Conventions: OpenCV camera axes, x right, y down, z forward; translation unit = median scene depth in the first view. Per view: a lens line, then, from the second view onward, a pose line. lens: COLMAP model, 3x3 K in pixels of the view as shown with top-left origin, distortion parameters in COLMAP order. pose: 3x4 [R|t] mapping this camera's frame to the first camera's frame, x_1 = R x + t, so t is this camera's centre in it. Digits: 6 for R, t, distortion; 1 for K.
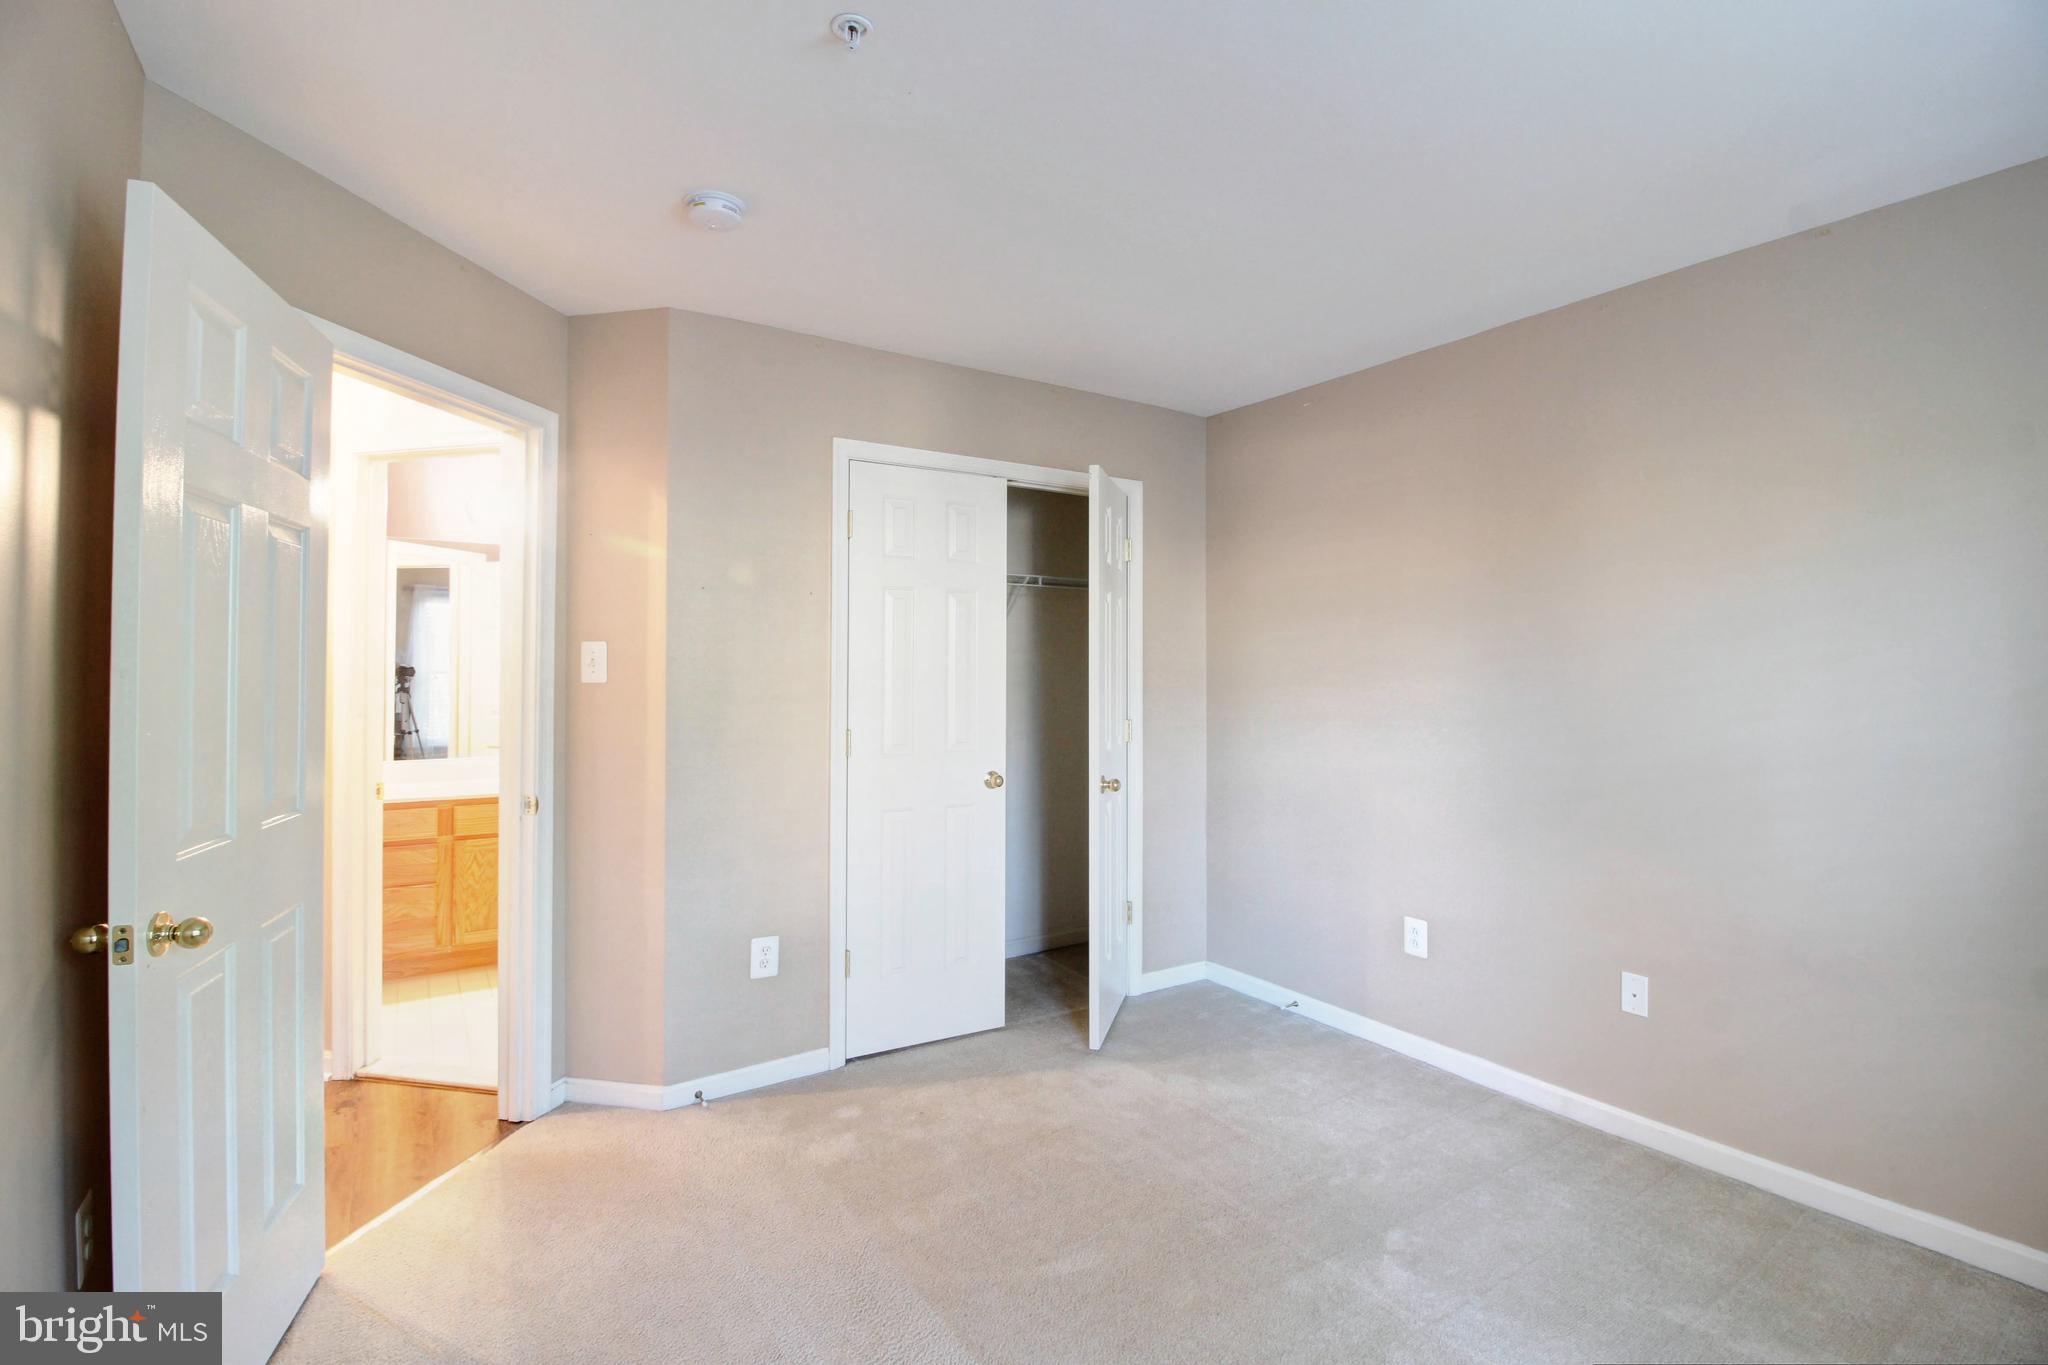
lens RADIAL K [[942.2, 0, 1034.6], [0, 942.2, 656.6], [0, 0, 1]] dist [-0.019518, -0.000716]
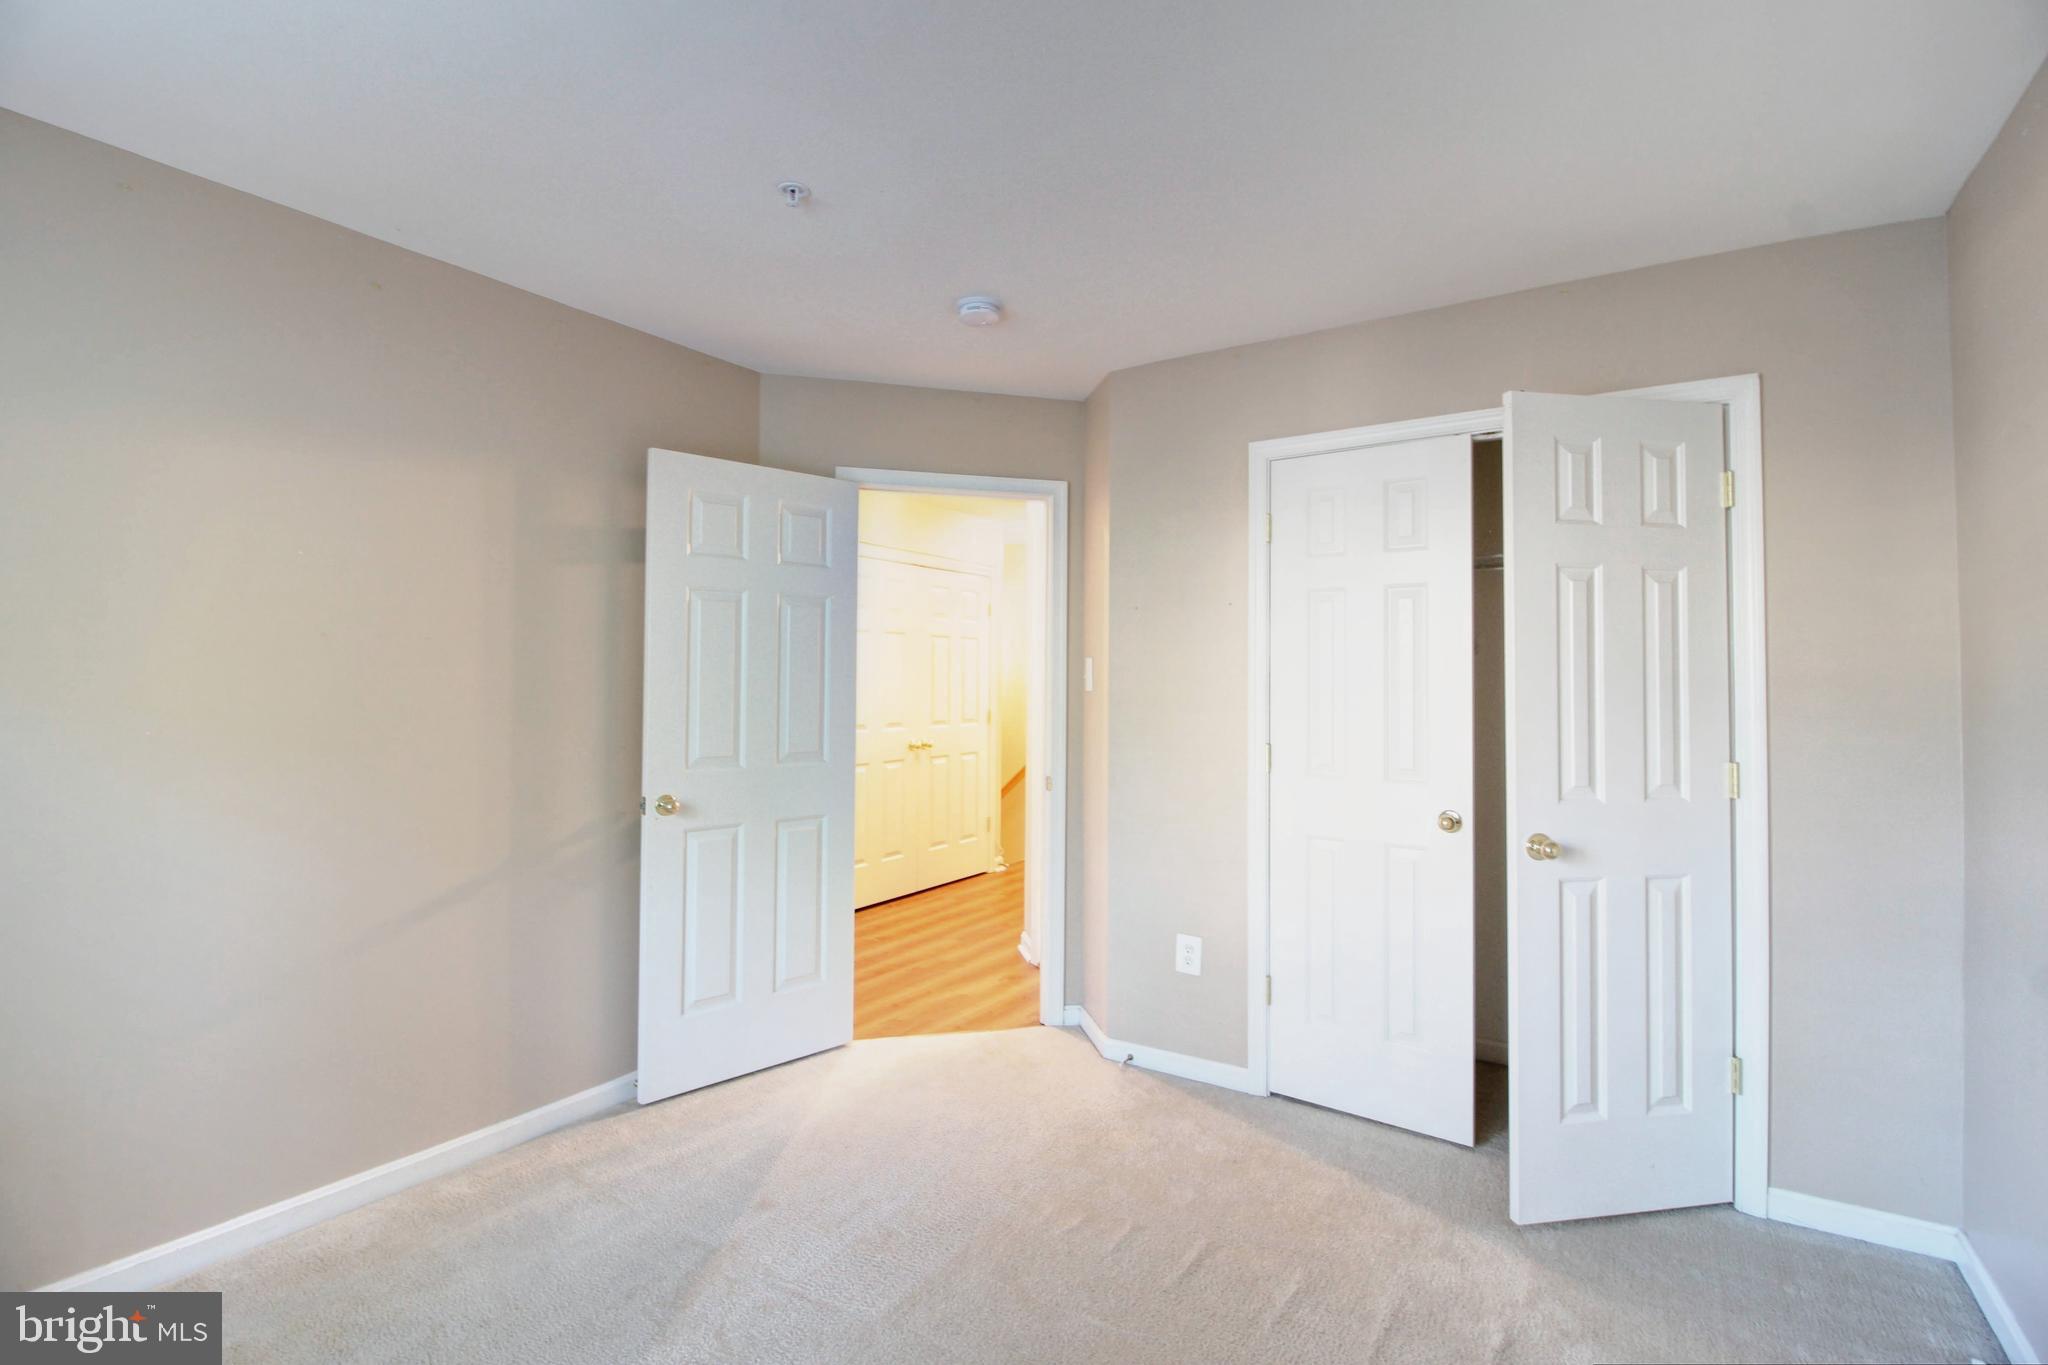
lens RADIAL K [[942.2, 0, 1034.6], [0, 942.2, 656.6], [0, 0, 1]] dist [-0.019518, -0.000716]
pose [[0.394609, -0.025846, -0.918485, 0.598261], [0.008321, 0.999664, -0.024556, 0.011190], [0.918811, 0.002047, 0.394692, 0.413288]]
